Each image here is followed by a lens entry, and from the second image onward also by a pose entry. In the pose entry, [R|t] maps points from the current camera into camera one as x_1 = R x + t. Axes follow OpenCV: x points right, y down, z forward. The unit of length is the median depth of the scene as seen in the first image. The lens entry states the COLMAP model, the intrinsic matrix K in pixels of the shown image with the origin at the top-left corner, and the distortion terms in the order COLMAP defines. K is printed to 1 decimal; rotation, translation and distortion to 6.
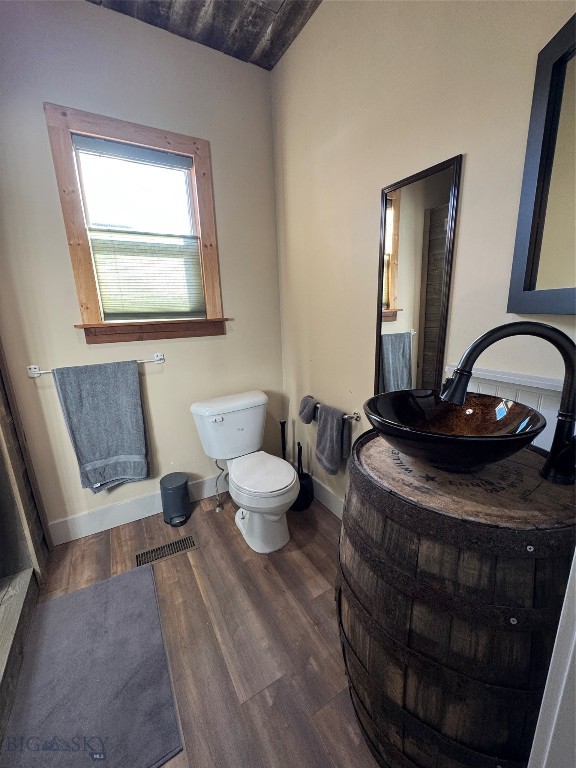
lens RADIAL K [[306.3, 0, 287.8], [0, 306.3, 382.6], [0, 0, 1]] dist [-0.005731, 0.000662]
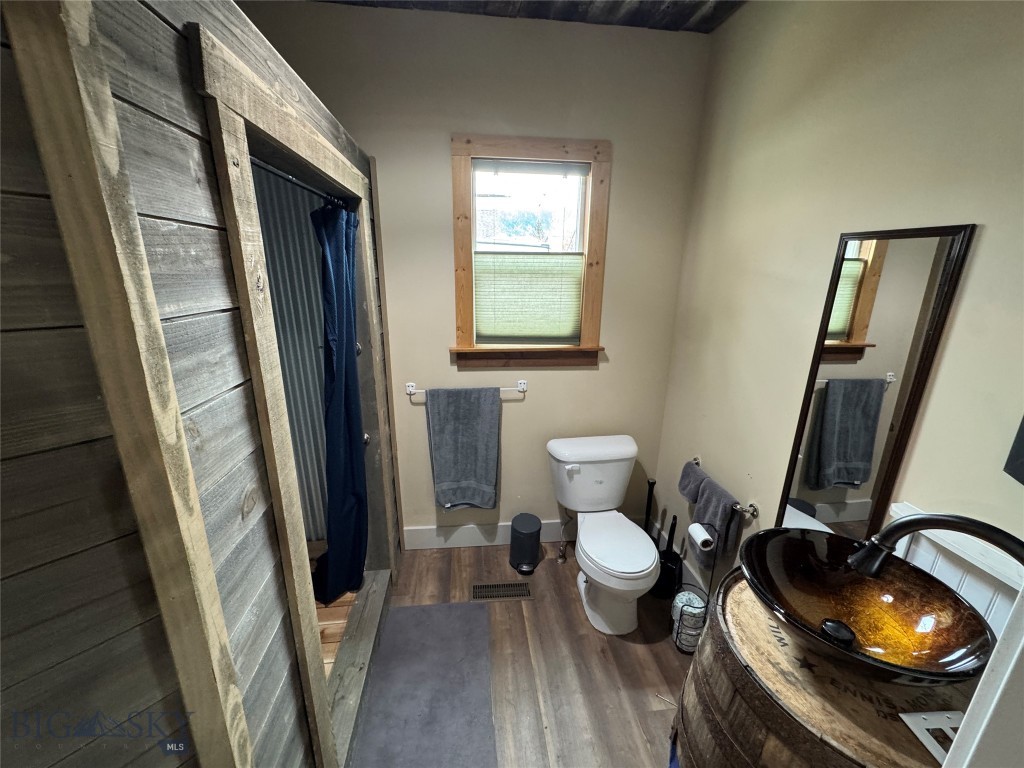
lens RADIAL K [[408.4, 0, 513.6], [0, 408.4, 384.5], [0, 0, 1]] dist [-0.005731, 0.000662]
pose [[0.915248, 0.156183, -0.371385, 0.008106], [-0.135945, 0.987461, 0.080245, -0.197982], [0.379262, -0.022956, 0.925005, -0.151770]]
